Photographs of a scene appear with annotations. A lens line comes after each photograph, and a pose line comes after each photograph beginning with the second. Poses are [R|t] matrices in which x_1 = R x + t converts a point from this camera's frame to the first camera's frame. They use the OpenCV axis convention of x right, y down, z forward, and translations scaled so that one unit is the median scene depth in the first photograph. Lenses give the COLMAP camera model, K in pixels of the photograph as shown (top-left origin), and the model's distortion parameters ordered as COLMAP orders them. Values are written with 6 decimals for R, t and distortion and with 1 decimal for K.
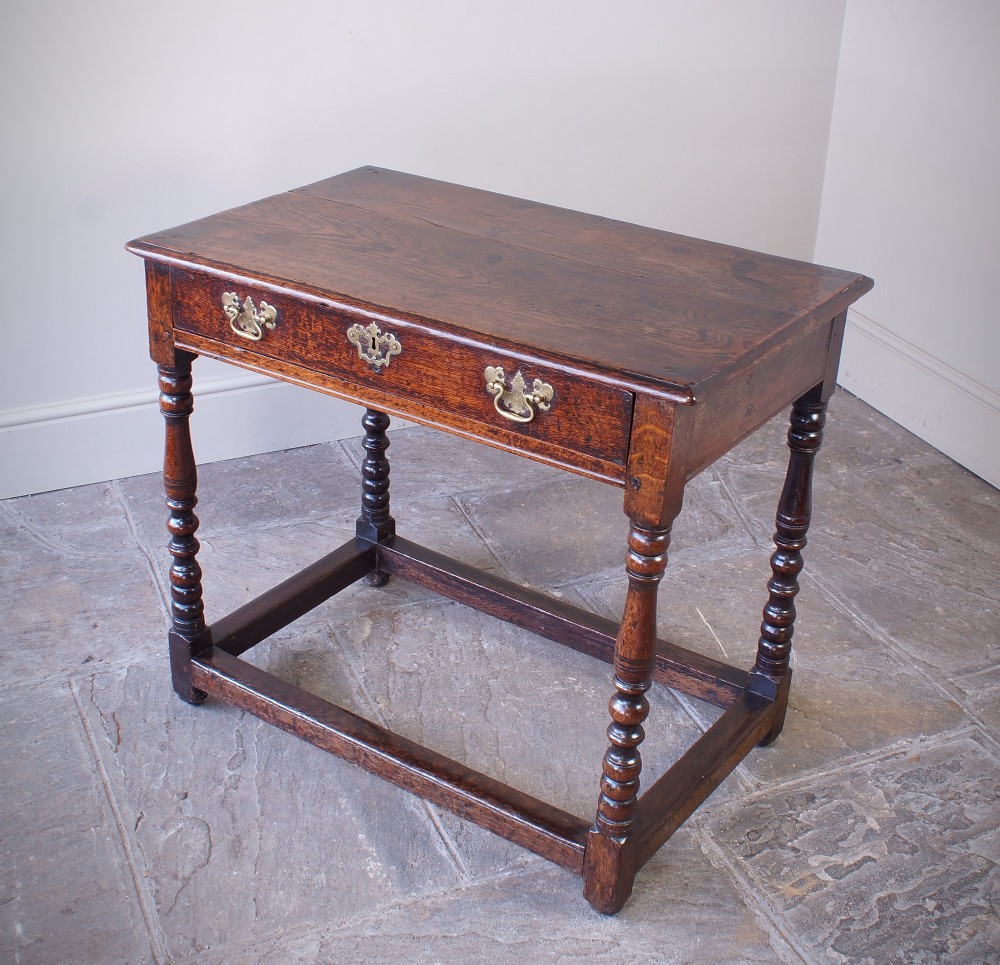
lens RADIAL K [[1559.4, 0, 479.5], [0, 1559.4, 468.8], [0, 0, 1]] dist [-0.099073, 0.000000]
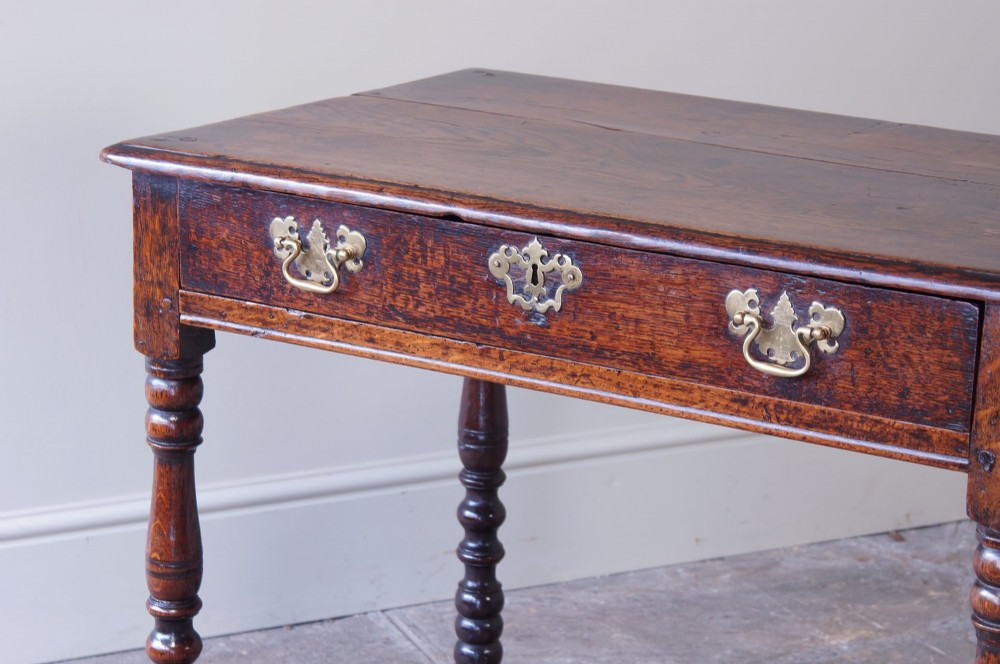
lens RADIAL K [[2930.2, 0, 505.1], [0, 2930.2, 340.7], [0, 0, 1]] dist [0.137551, 0.000000]
pose [[0.999890, -0.012231, -0.008370, -0.059522], [0.010524, 0.983593, -0.180094, 0.129056], [0.010435, 0.179986, 0.983614, -0.107865]]
